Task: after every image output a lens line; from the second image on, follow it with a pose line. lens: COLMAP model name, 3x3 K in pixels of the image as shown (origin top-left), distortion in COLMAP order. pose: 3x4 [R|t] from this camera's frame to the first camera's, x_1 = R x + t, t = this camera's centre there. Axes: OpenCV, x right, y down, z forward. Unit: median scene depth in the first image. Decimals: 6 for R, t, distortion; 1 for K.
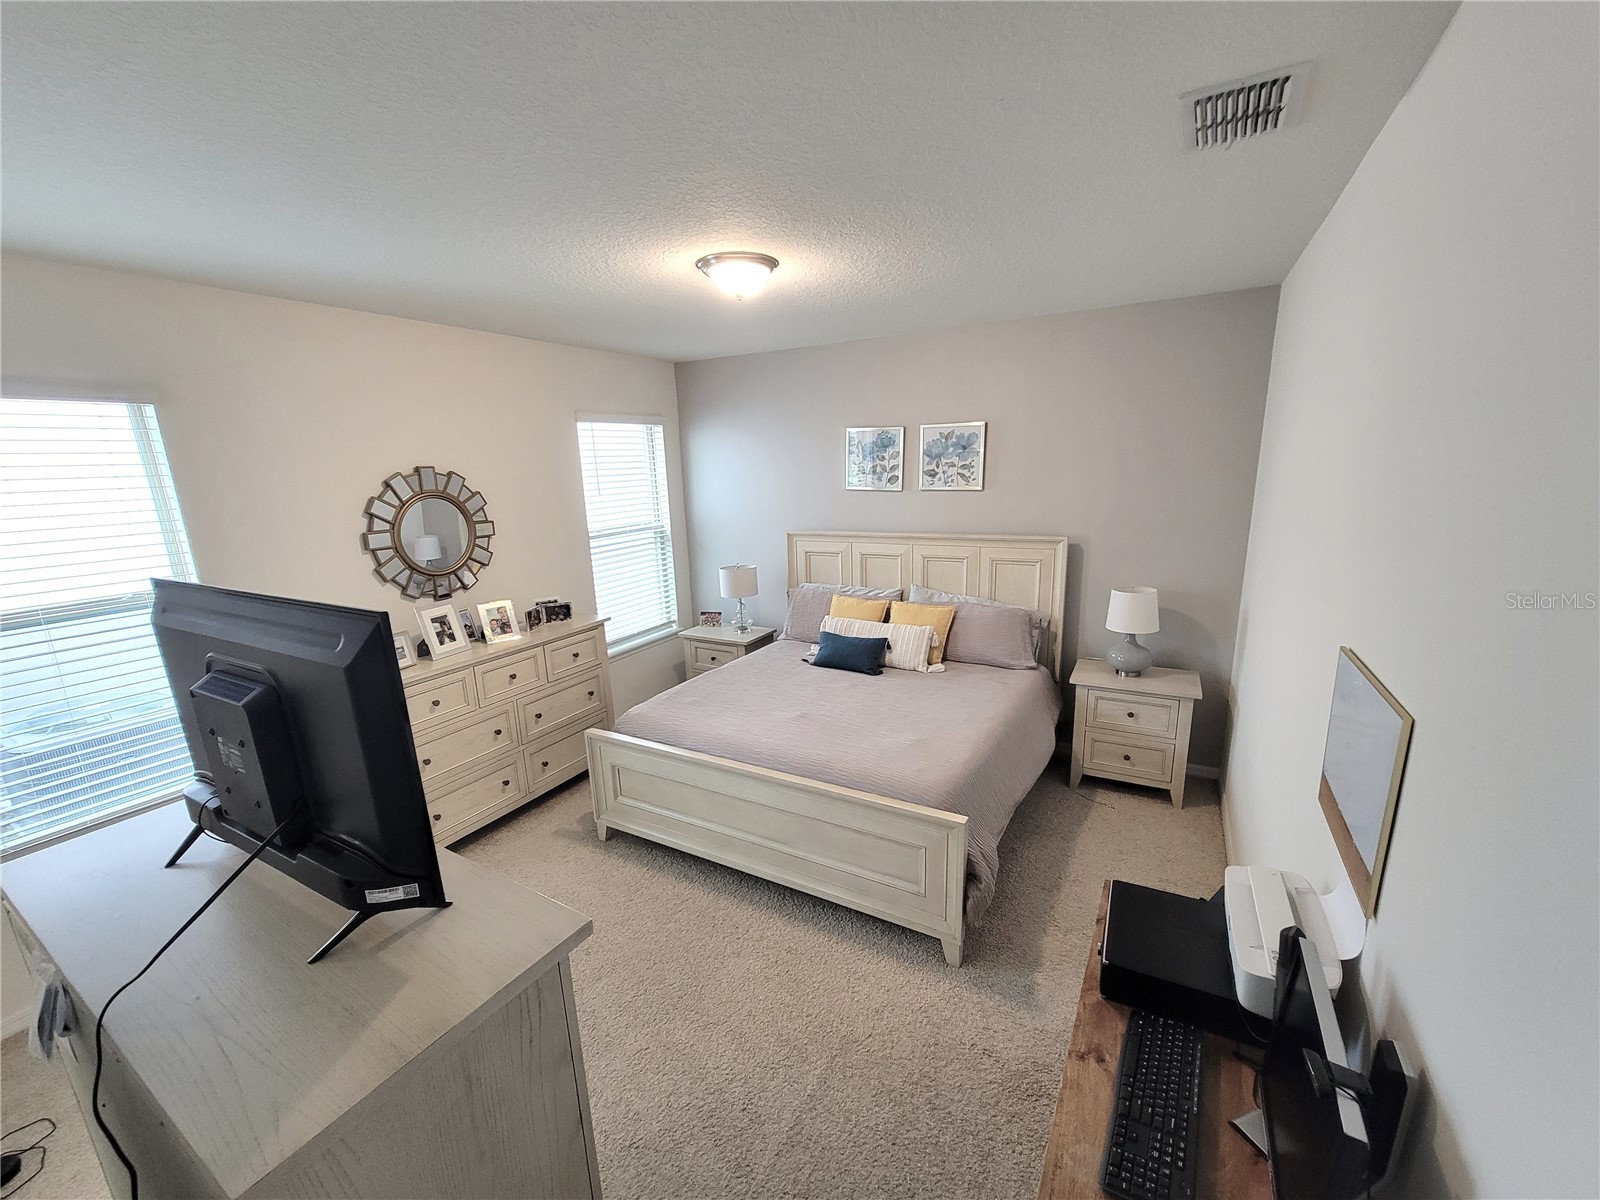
lens RADIAL K [[649.8, 0, 794.2], [0, 649.8, 607.4], [0, 0, 1]] dist [-0.000748, -0.000027]
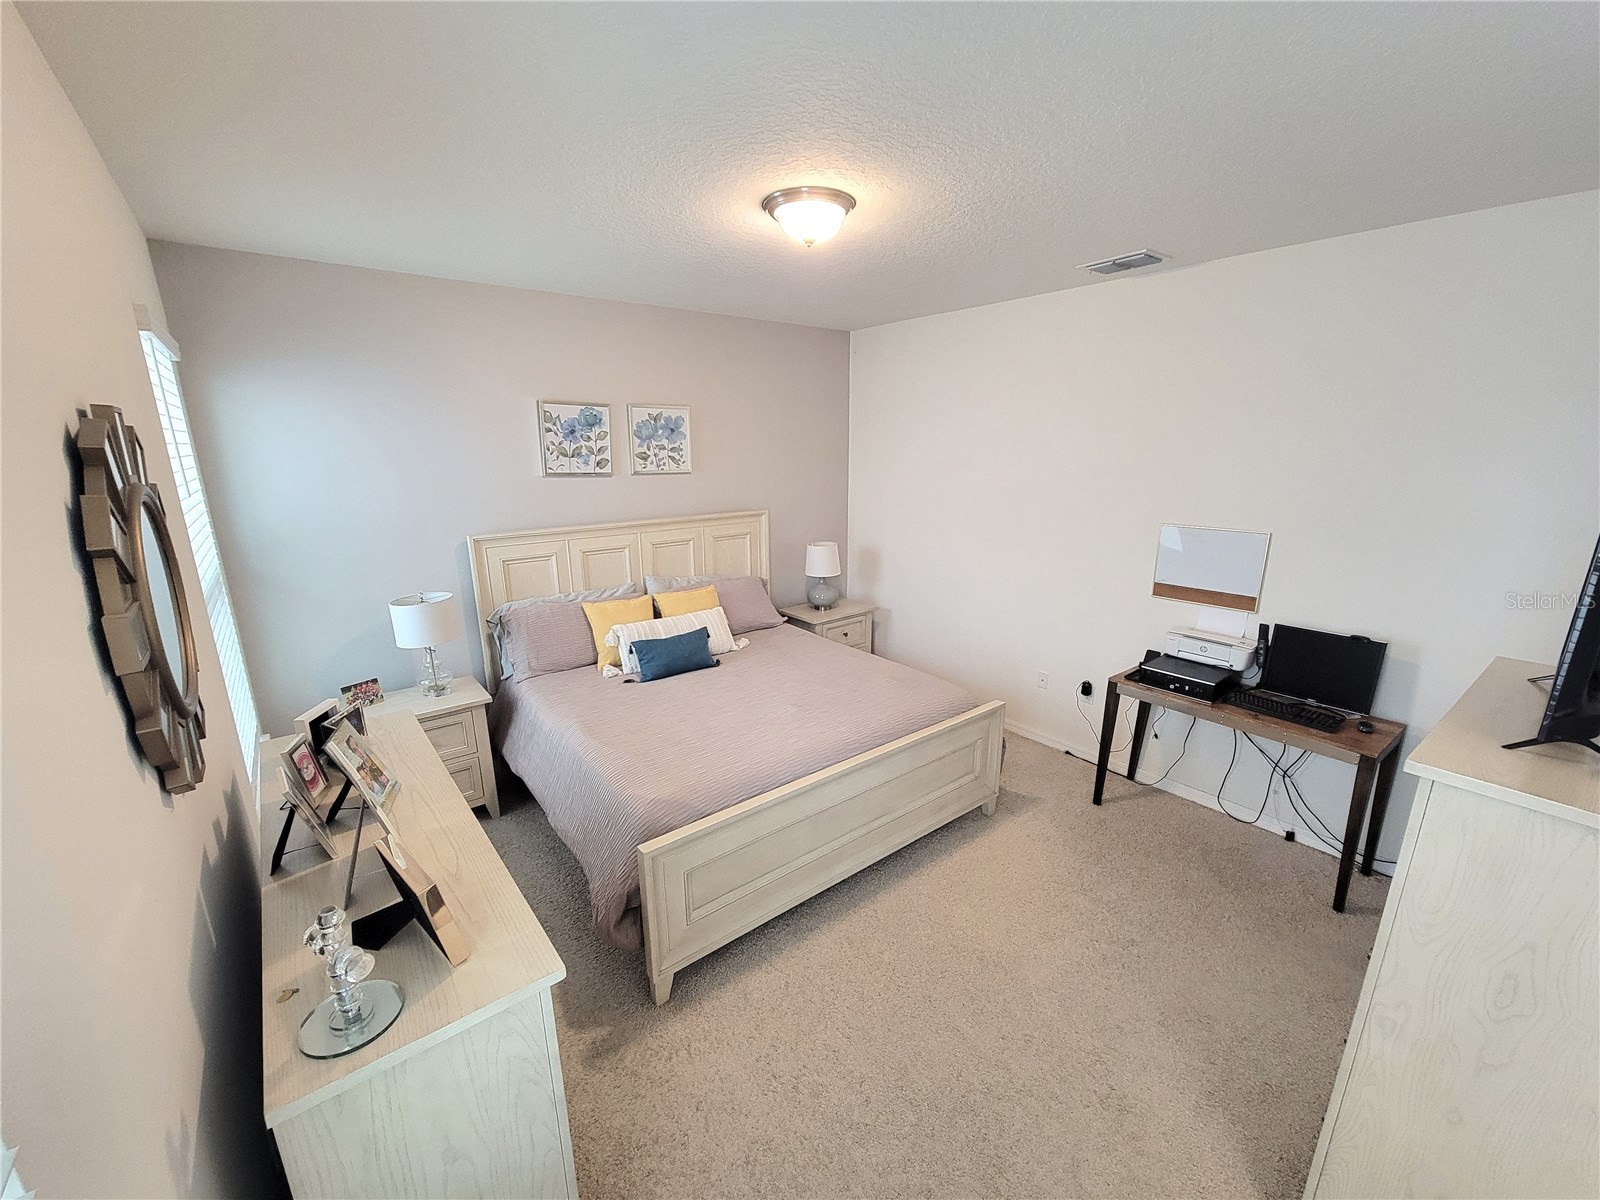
lens RADIAL K [[649.8, 0, 794.2], [0, 649.8, 607.4], [0, 0, 1]] dist [-0.000748, -0.000027]
pose [[0.381198, -0.198004, 0.903041, -0.617099], [0.198317, 0.971570, 0.129315, -0.072651], [-0.902972, 0.129794, 0.409628, 0.452152]]
